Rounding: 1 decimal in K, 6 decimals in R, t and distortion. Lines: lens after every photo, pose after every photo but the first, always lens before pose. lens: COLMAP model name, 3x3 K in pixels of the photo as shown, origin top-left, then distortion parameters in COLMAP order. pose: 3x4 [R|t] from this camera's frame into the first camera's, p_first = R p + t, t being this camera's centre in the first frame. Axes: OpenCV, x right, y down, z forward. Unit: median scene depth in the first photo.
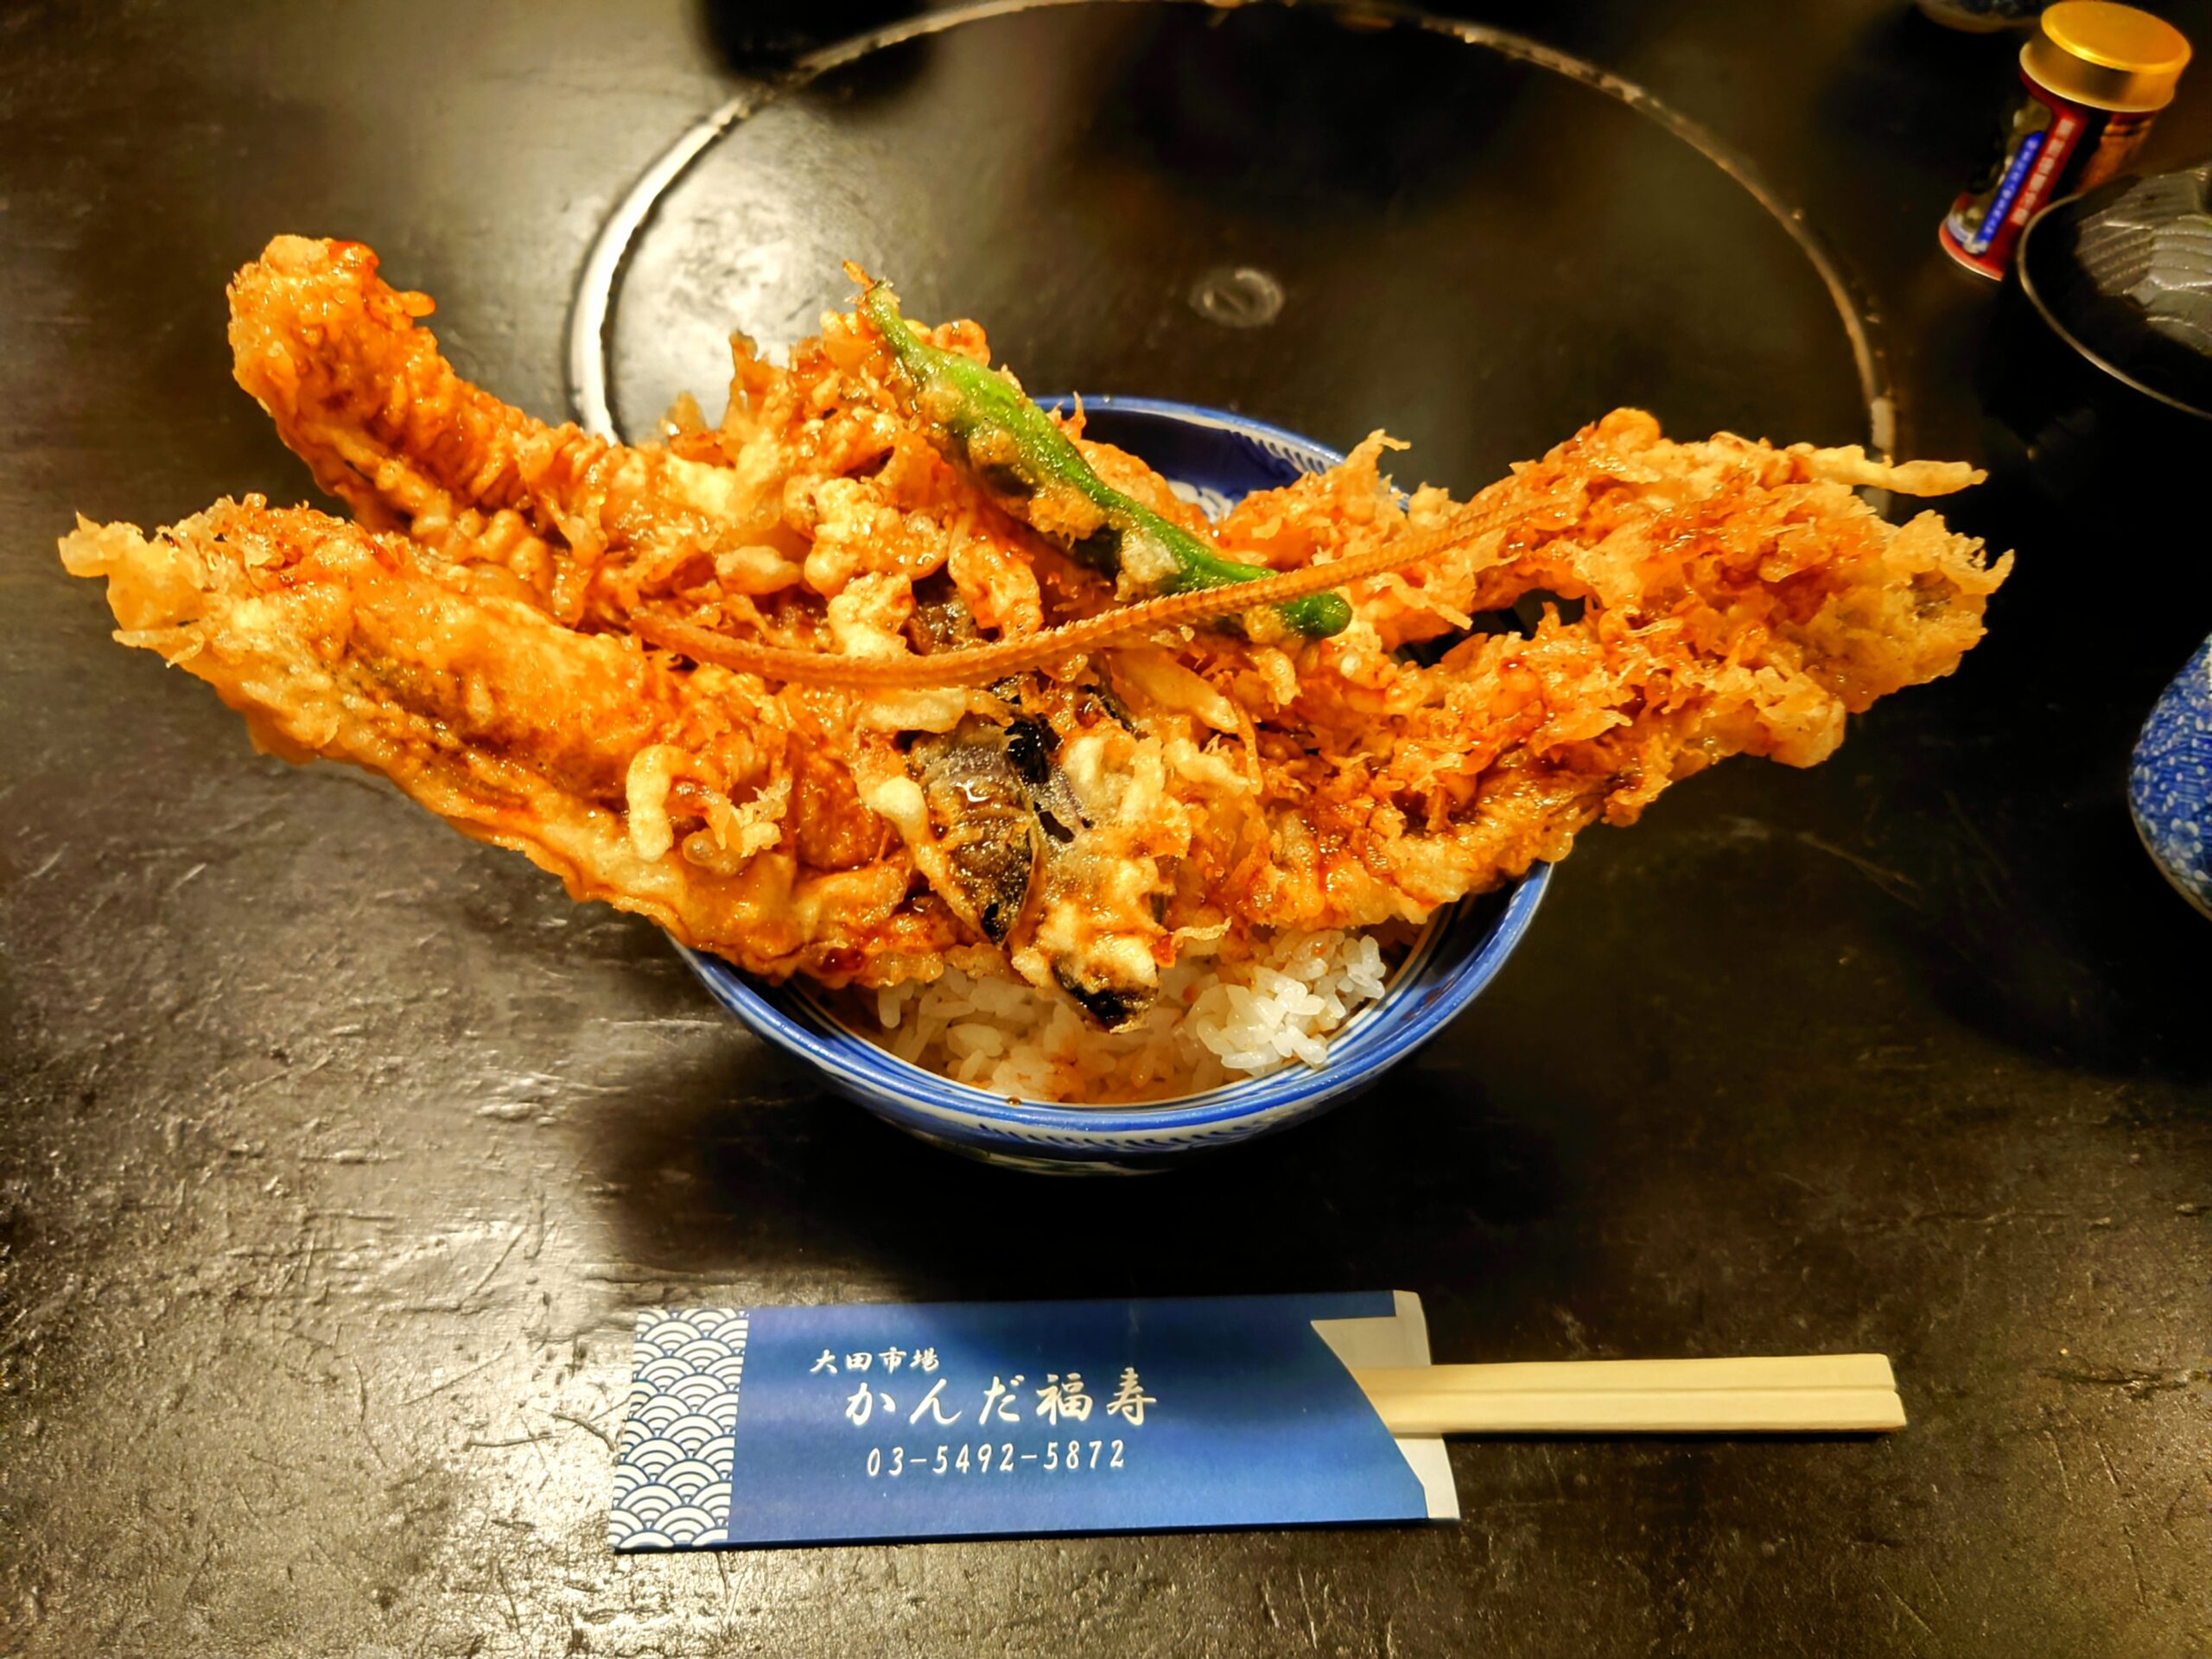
lens RADIAL K [[1702.7, 0, 1067.9], [0, 1702.7, 834.2], [0, 0, 1]] dist [0.182531, -0.175416]
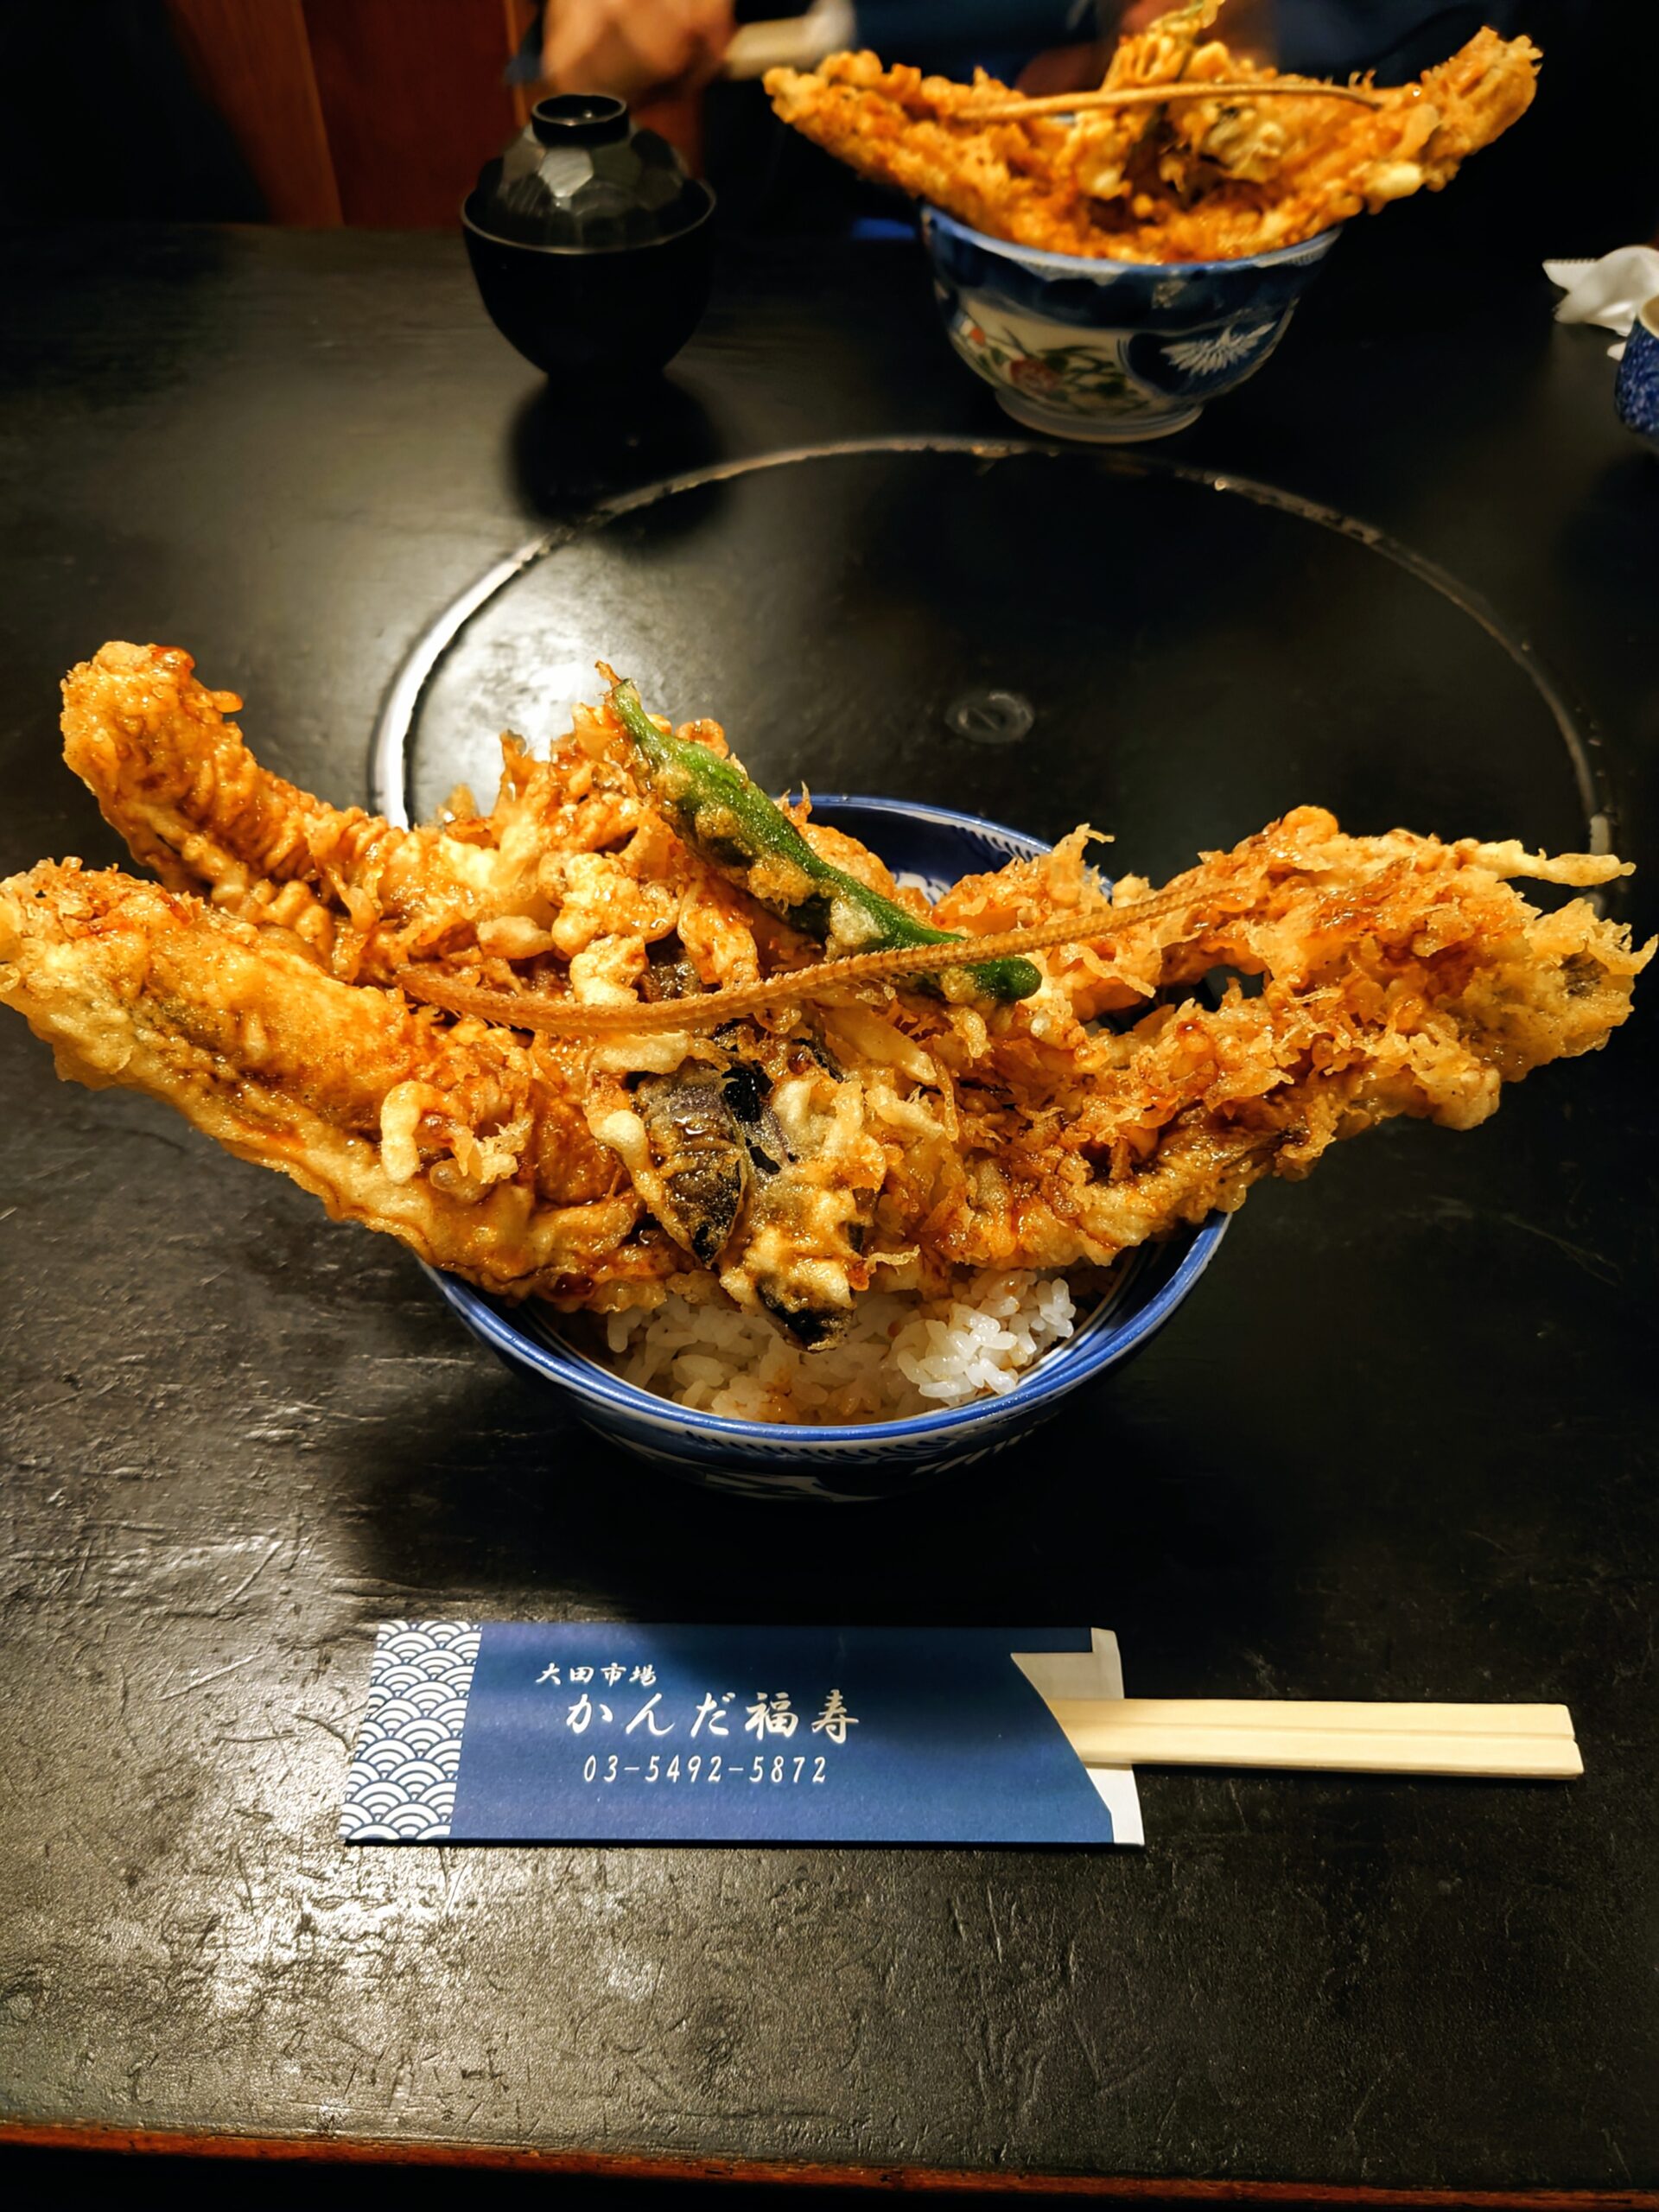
lens RADIAL K [[1775.8, 0, 829.1], [0, 1775.8, 1154.7], [0, 0, 1]] dist [0.191904, -0.181512]
pose [[0.998376, 0.021676, -0.052675, 0.086248], [-0.025929, 0.996340, -0.081457, 0.075686], [0.050716, 0.082691, 0.995284, -0.128849]]
